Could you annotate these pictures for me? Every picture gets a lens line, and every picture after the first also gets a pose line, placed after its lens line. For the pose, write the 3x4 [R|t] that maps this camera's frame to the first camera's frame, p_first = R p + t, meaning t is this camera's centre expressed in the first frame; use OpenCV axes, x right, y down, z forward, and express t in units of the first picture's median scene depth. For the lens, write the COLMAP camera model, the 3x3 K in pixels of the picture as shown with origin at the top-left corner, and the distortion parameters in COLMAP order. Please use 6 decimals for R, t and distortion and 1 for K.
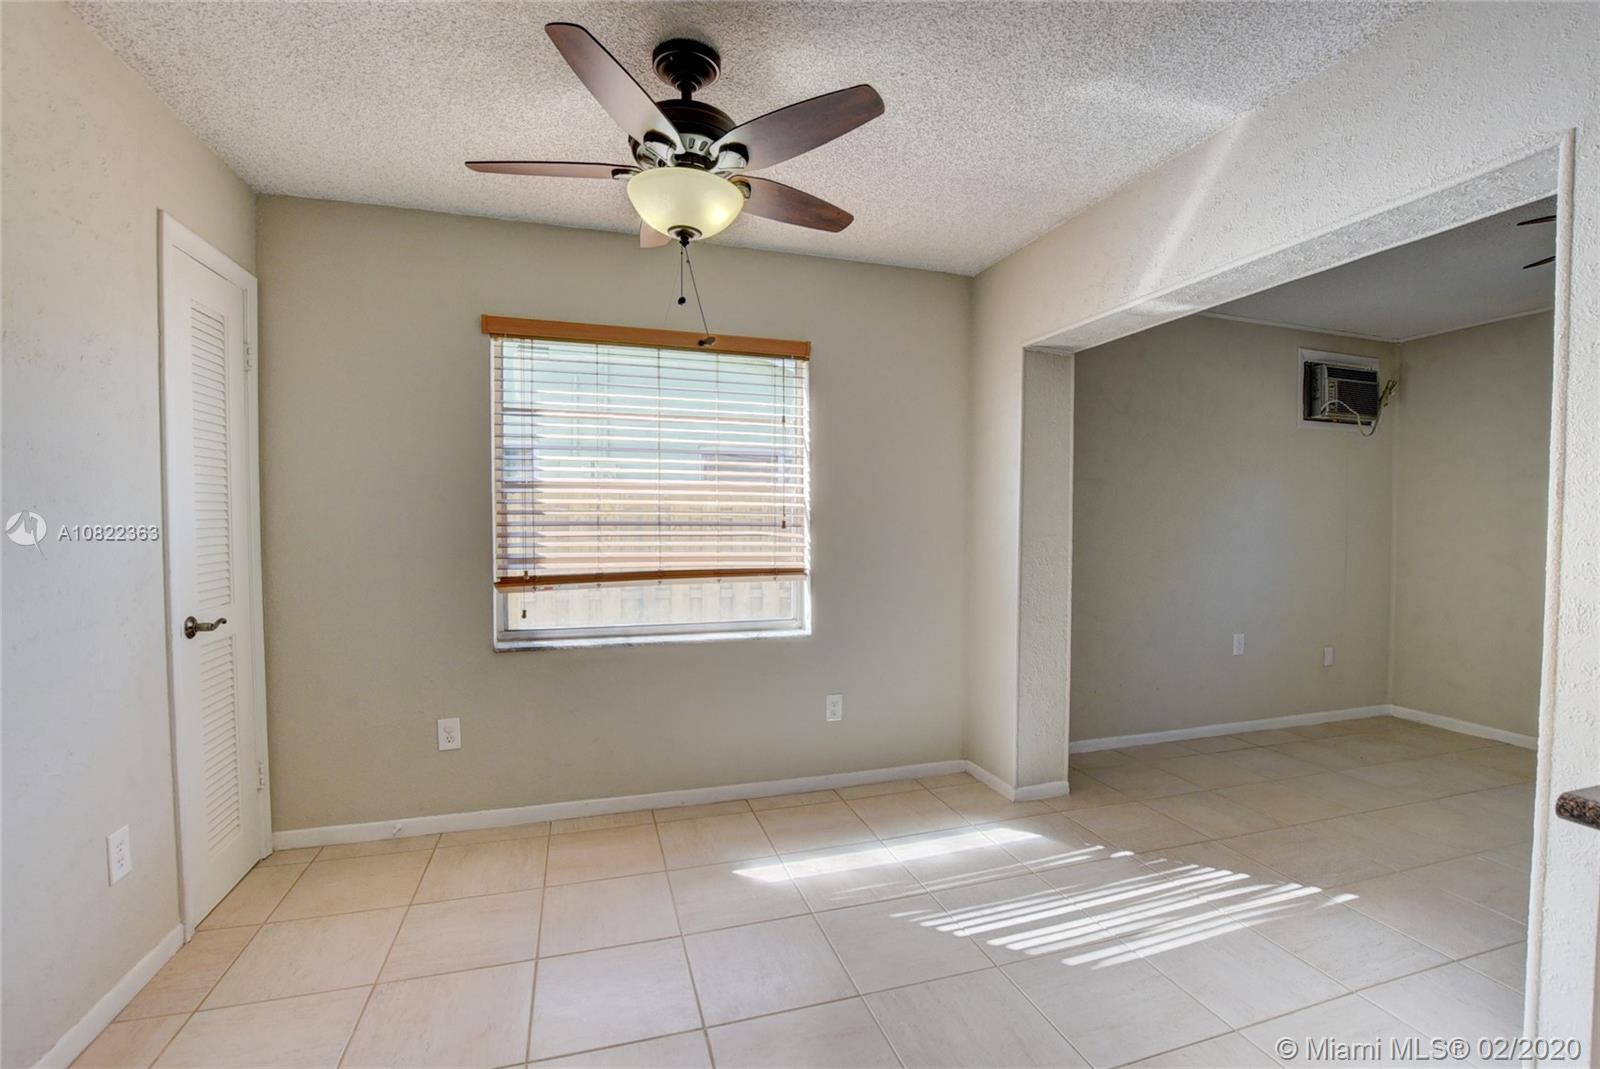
lens RADIAL K [[707.8, 0, 804.2], [0, 707.8, 540.6], [0, 0, 1]] dist [-0.028863, 0.000227]
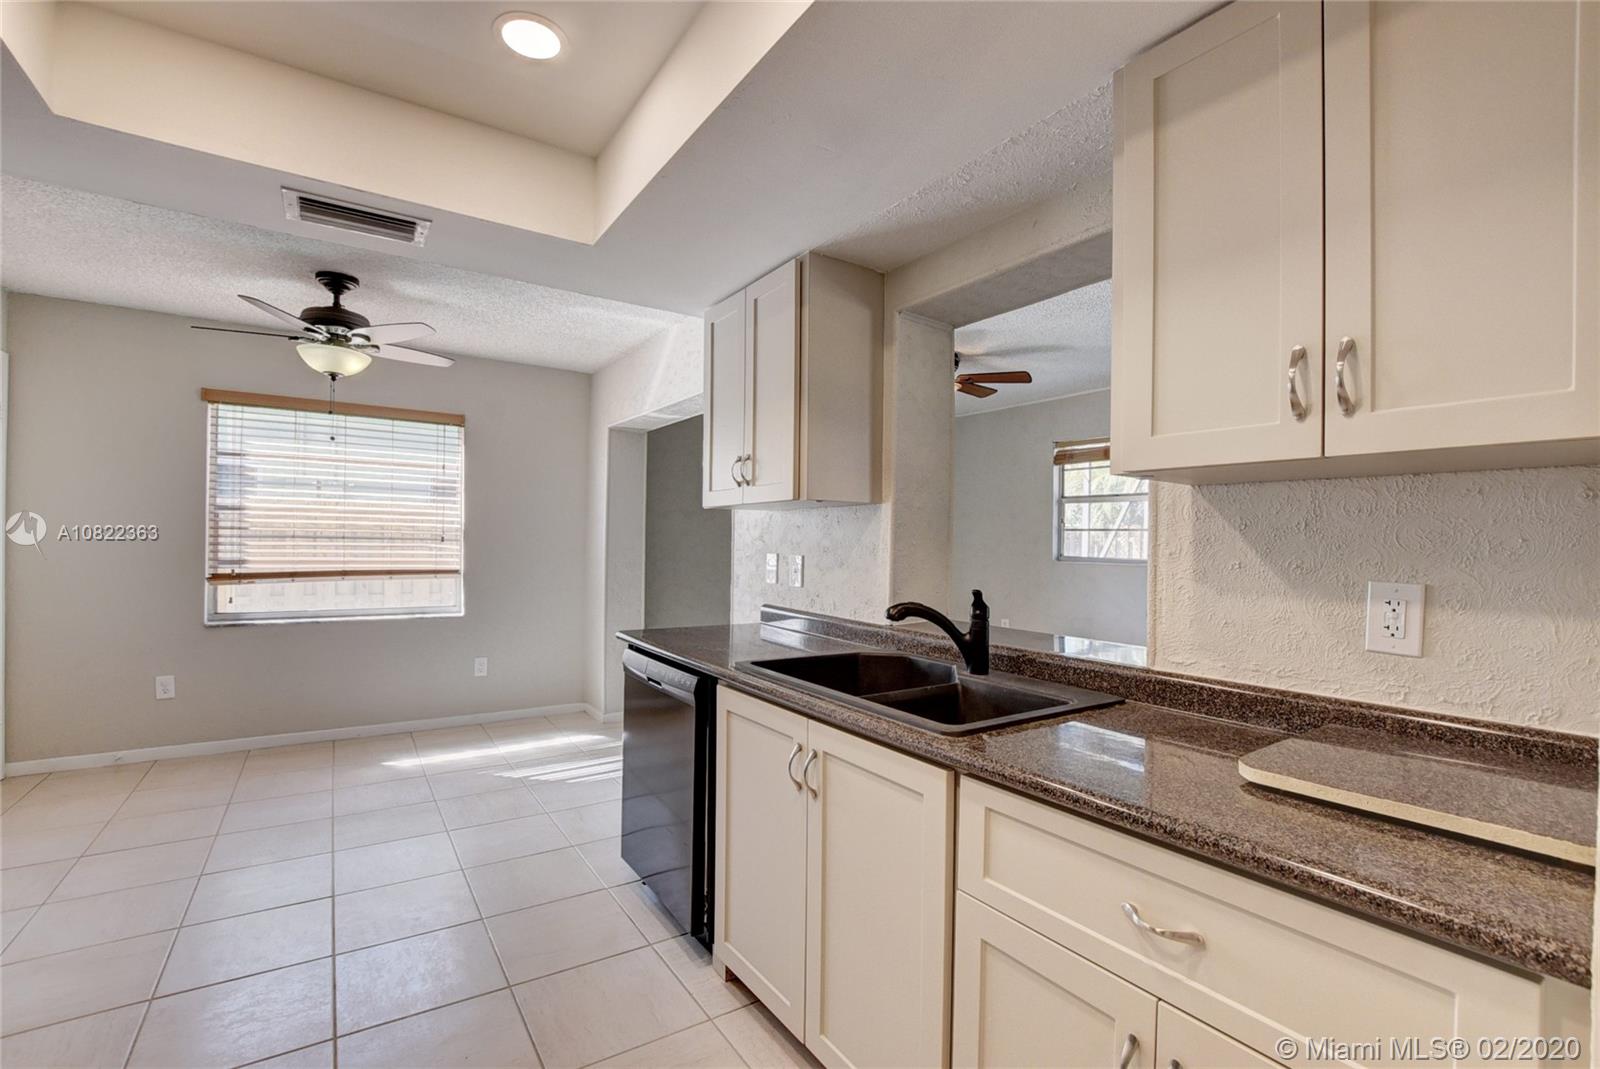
lens RADIAL K [[665.1, 0, 763.0], [0, 665.1, 539.0], [0, 0, 1]] dist [-0.022777, 0.000406]
pose [[0.960761, 0.015961, 0.276918, 0.255545], [-0.009779, 0.999671, -0.023693, 0.002982], [-0.277205, 0.020056, 0.960601, -0.544176]]
